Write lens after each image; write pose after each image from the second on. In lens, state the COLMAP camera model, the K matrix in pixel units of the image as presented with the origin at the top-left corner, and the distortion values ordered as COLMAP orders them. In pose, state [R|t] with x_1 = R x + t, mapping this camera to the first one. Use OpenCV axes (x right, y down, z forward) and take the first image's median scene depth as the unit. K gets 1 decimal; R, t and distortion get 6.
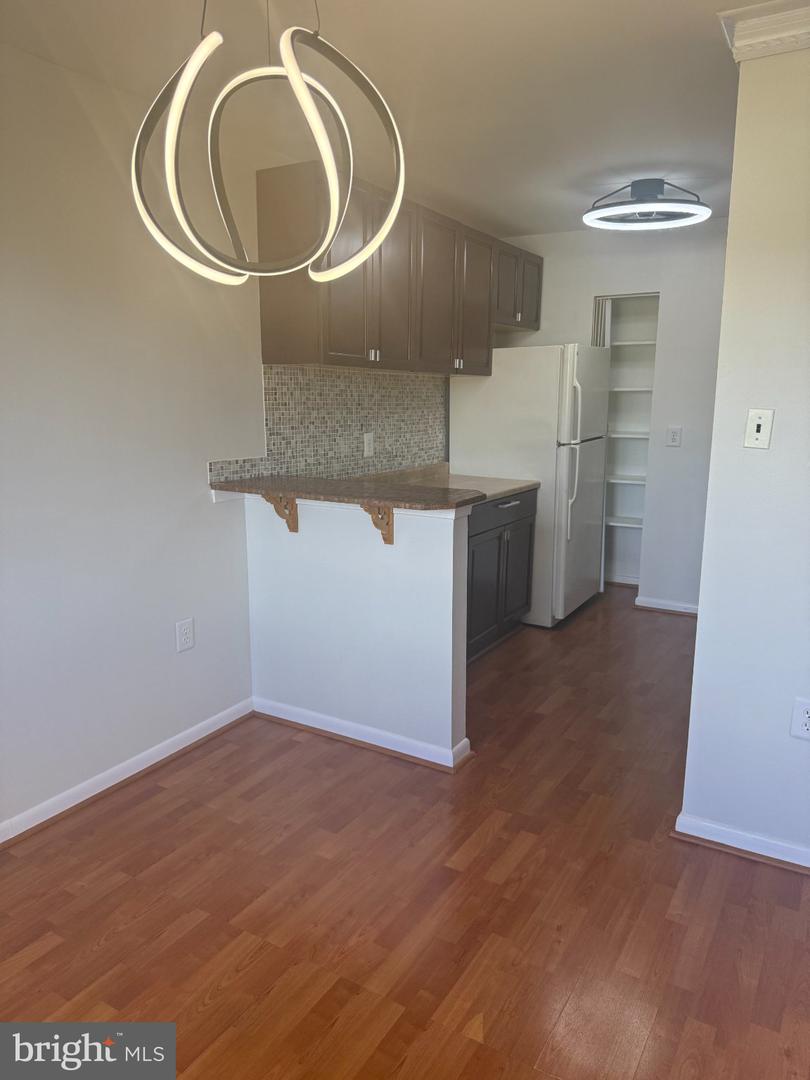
lens RADIAL K [[754.7, 0, 400.0], [0, 754.7, 542.8], [0, 0, 1]] dist [0.129635, -0.204784]
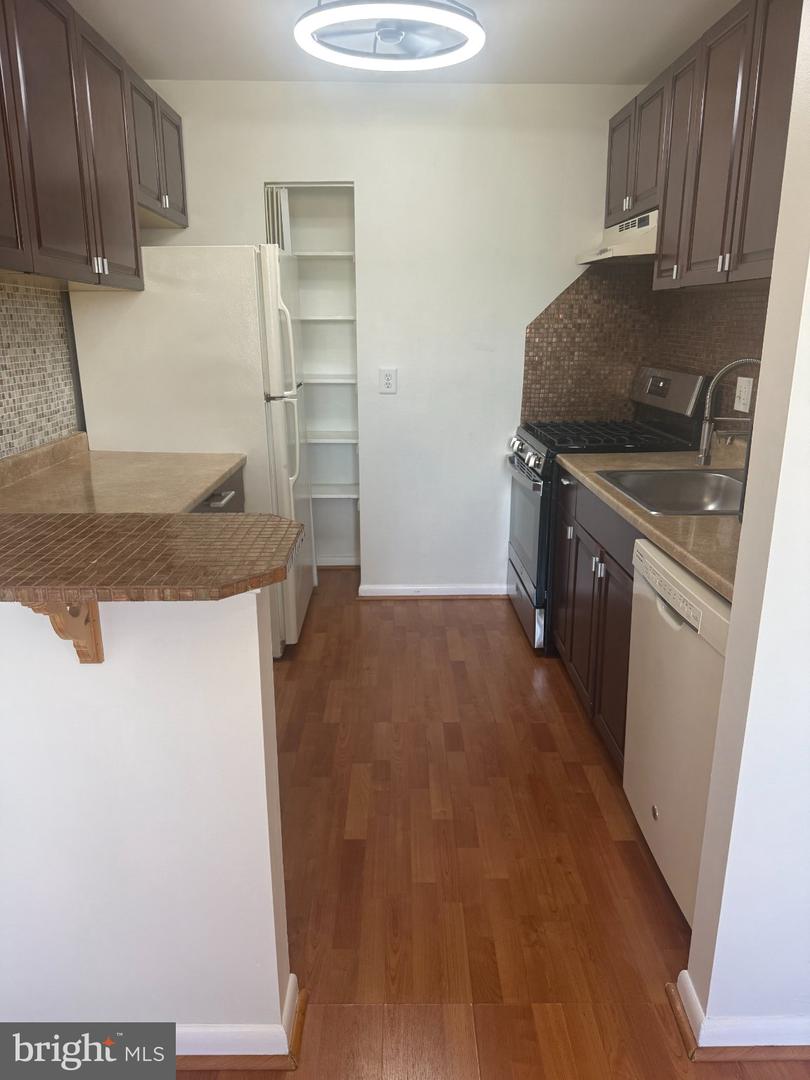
lens RADIAL K [[754.7, 0, 400.0], [0, 754.7, 542.8], [0, 0, 1]] dist [0.129635, -0.204784]
pose [[0.852698, -0.147484, 0.501154, -0.049716], [0.107433, 0.988323, 0.108058, -0.062671], [-0.511239, -0.038301, 0.858585, 0.352716]]
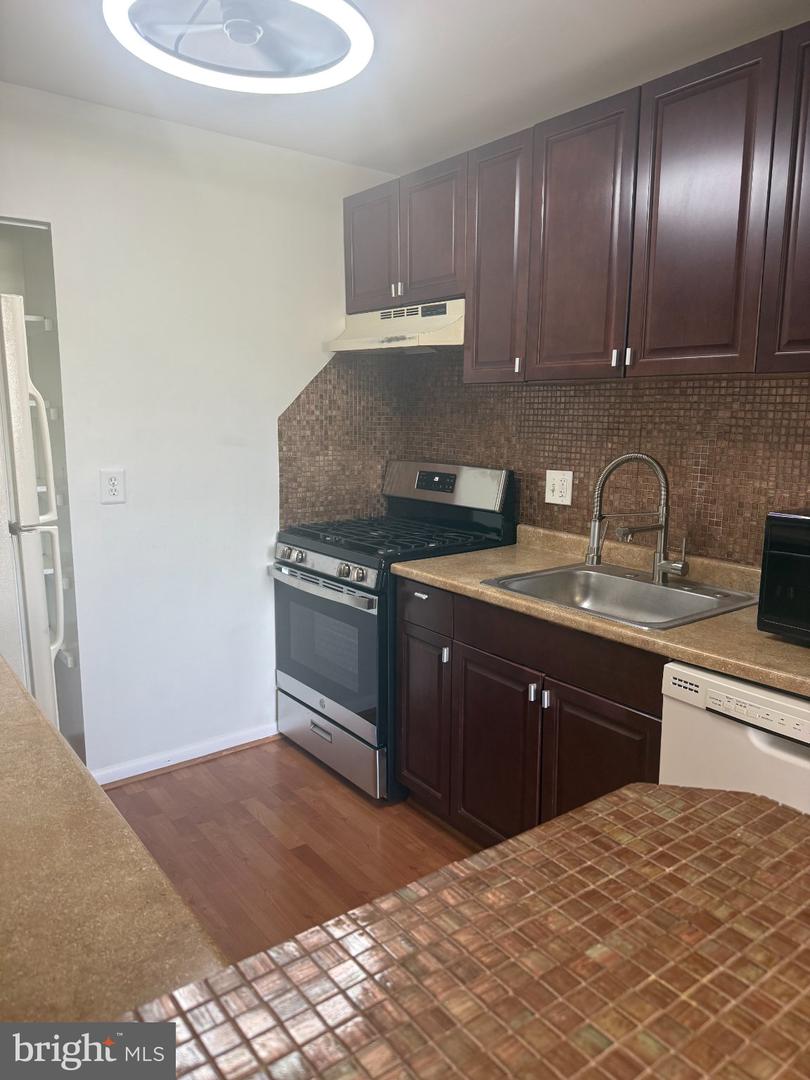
lens RADIAL K [[754.7, 0, 400.0], [0, 754.7, 542.8], [0, 0, 1]] dist [0.129635, -0.204784]
pose [[0.383229, -0.158156, 0.910012, -0.100609], [0.180186, 0.979104, 0.094284, -0.123726], [-0.905908, 0.127839, 0.403719, 0.634529]]
